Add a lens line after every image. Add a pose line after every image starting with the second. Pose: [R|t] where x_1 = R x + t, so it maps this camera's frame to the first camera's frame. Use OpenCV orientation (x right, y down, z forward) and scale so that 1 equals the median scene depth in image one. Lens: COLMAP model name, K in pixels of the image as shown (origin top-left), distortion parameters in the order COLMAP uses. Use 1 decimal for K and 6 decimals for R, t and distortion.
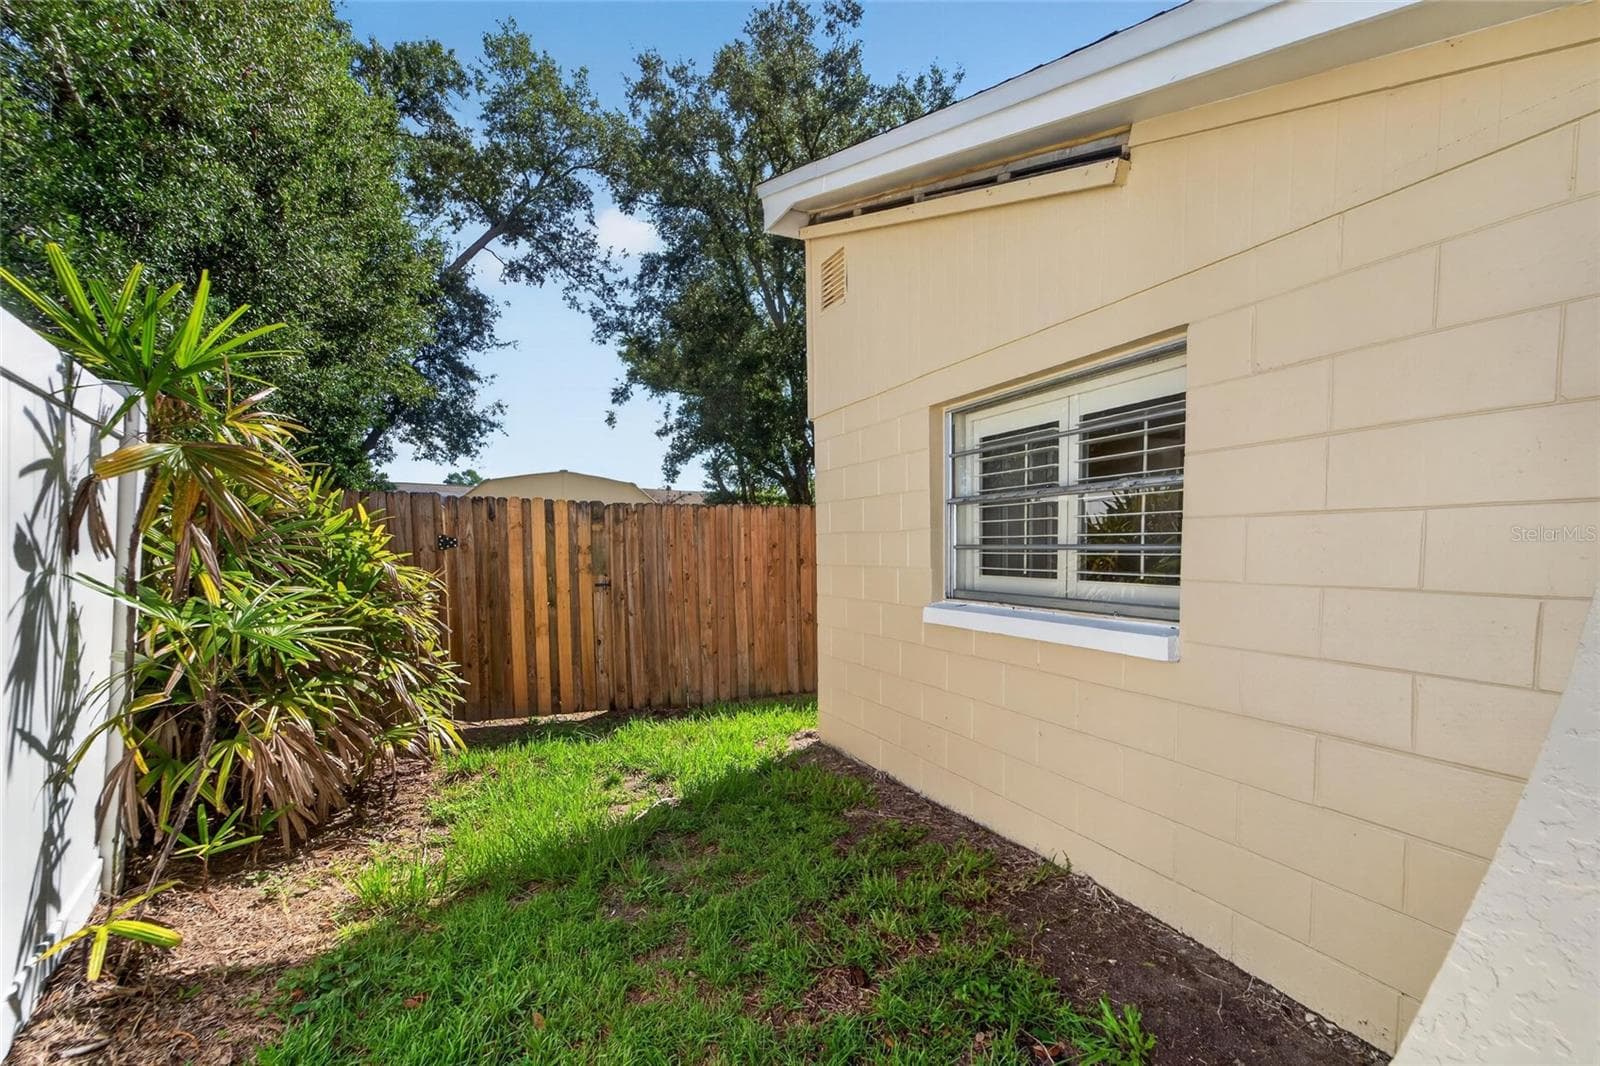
lens RADIAL K [[672.3, 0, 800.0], [0, 672.3, 533.0], [0, 0, 1]] dist [-0.002669, -0.000117]
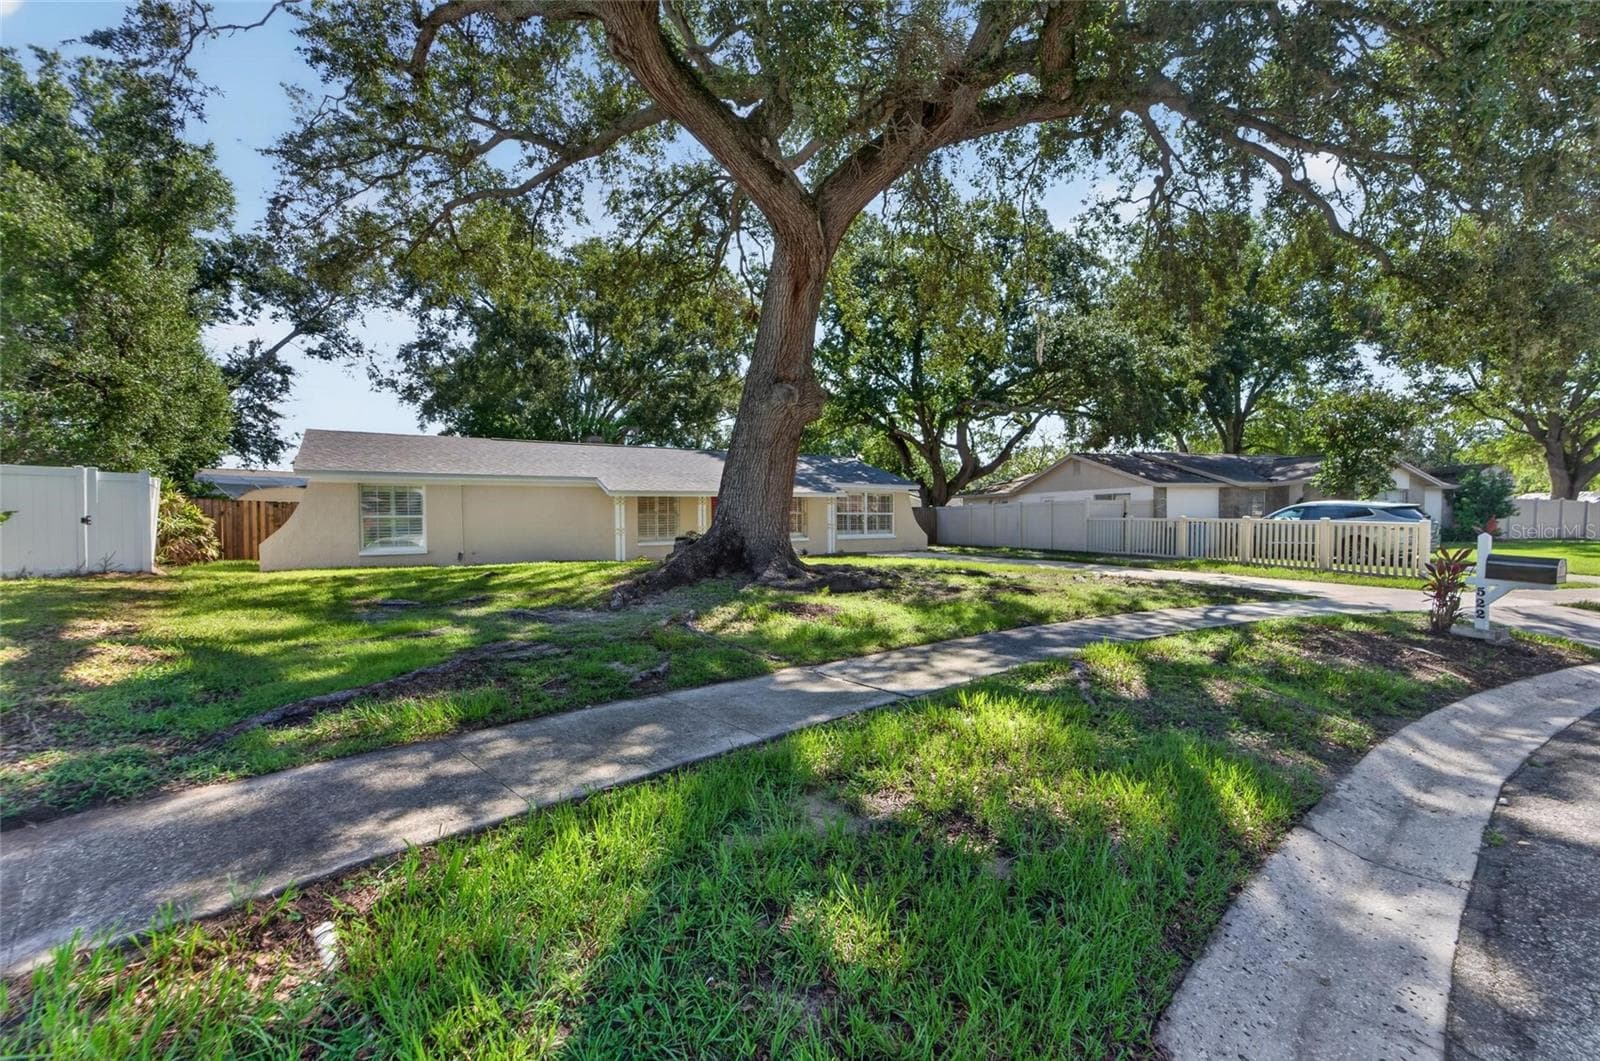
lens RADIAL K [[646.3, 0, 809.5], [0, 646.3, 492.6], [0, 0, 1]] dist [0.000170, -0.000273]
pose [[0.985205, 0.012229, 0.170942, 1.815000], [-0.006703, 0.999437, -0.032865, -0.002532], [-0.171247, 0.031233, 0.984733, -2.708373]]
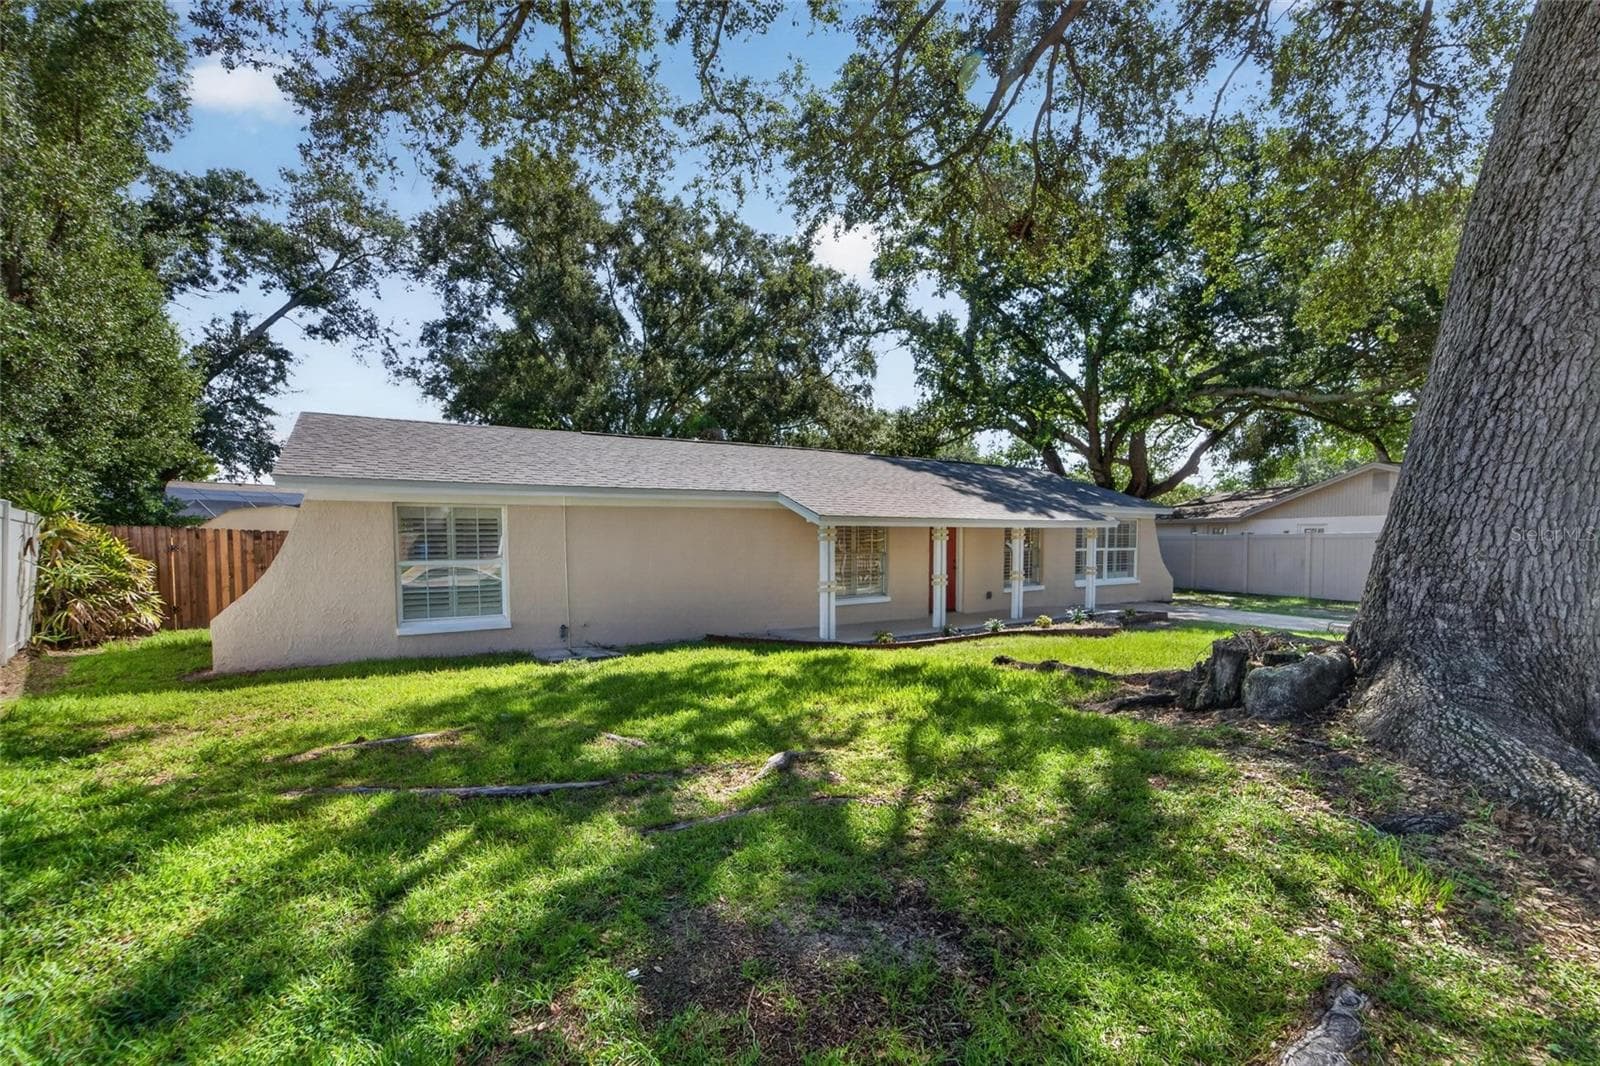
lens RADIAL K [[662.2, 0, 800.0], [0, 662.2, 533.0], [0, 0, 1]] dist [-0.000090, -0.004591]
pose [[0.989638, 0.012370, 0.143053, 1.122684], [-0.012526, 0.999922, 0.000192, -0.059971], [-0.143040, -0.001982, 0.989715, -1.348225]]
